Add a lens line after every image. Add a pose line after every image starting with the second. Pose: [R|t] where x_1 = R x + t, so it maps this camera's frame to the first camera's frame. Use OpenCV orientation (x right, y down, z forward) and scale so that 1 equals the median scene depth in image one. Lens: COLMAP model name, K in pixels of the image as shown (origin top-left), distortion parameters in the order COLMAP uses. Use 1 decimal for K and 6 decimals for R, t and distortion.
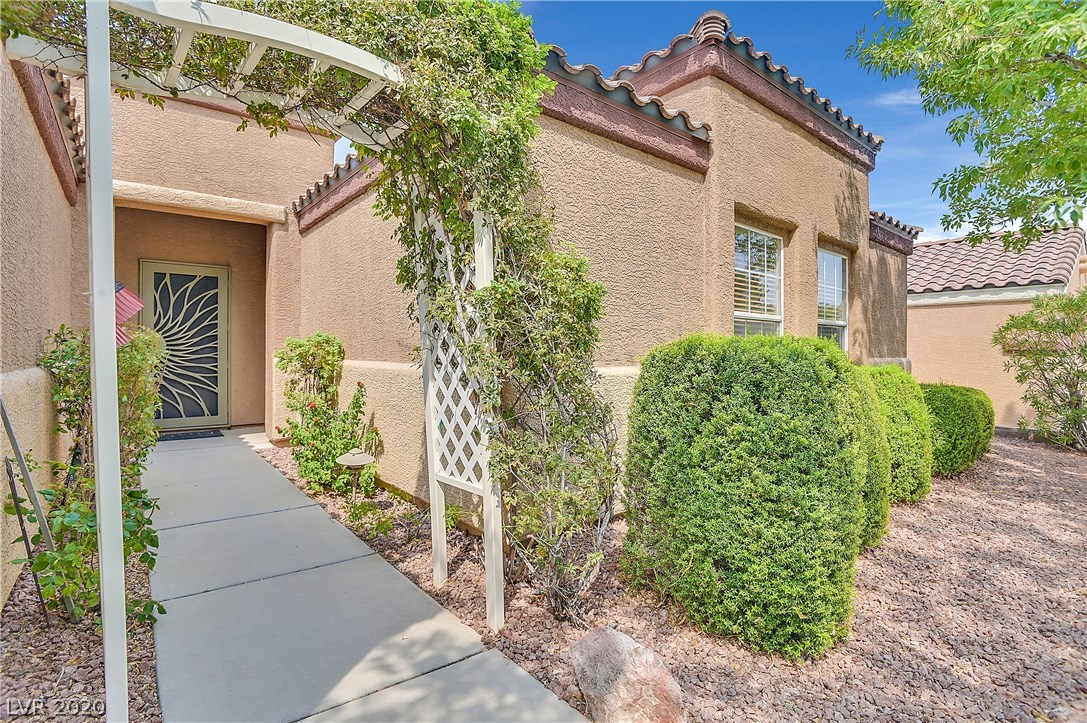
lens RADIAL K [[525.1, 0, 541.4], [0, 525.1, 353.2], [0, 0, 1]] dist [-0.082767, 0.033828]
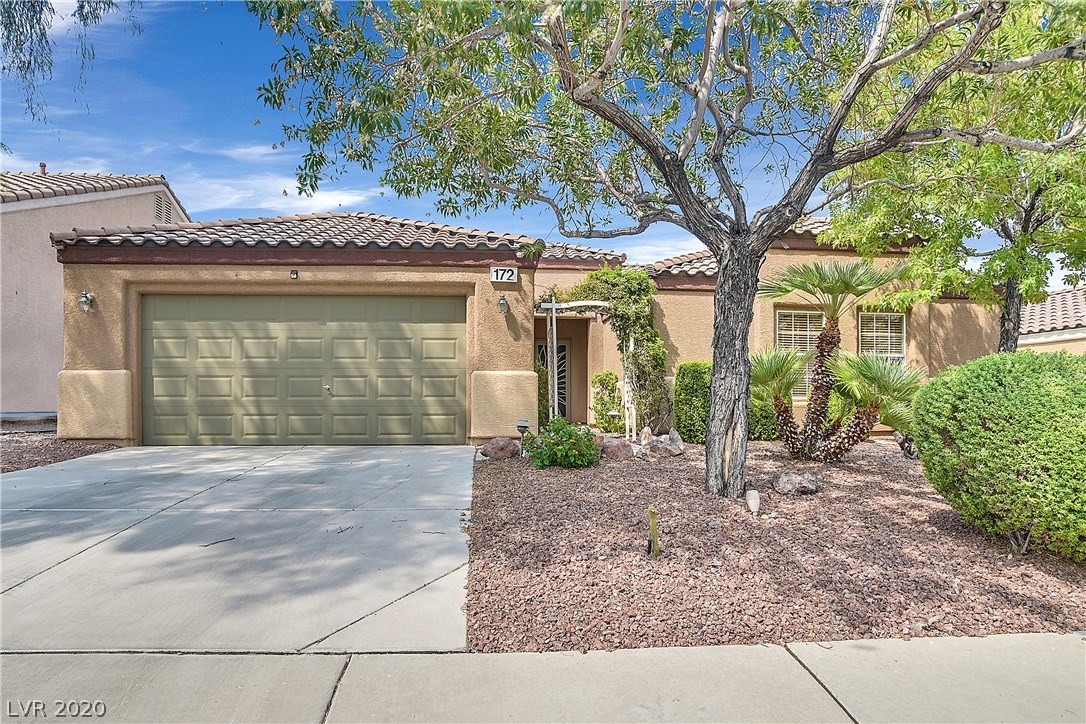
lens RADIAL K [[524.6, 0, 540.9], [0, 524.6, 353.8], [0, 0, 1]] dist [-0.082767, 0.033828]
pose [[0.823925, -0.029342, -0.565939, 0.534725], [-0.024809, 0.995834, -0.087749, 0.087193], [0.566156, 0.086339, 0.819764, -0.890717]]
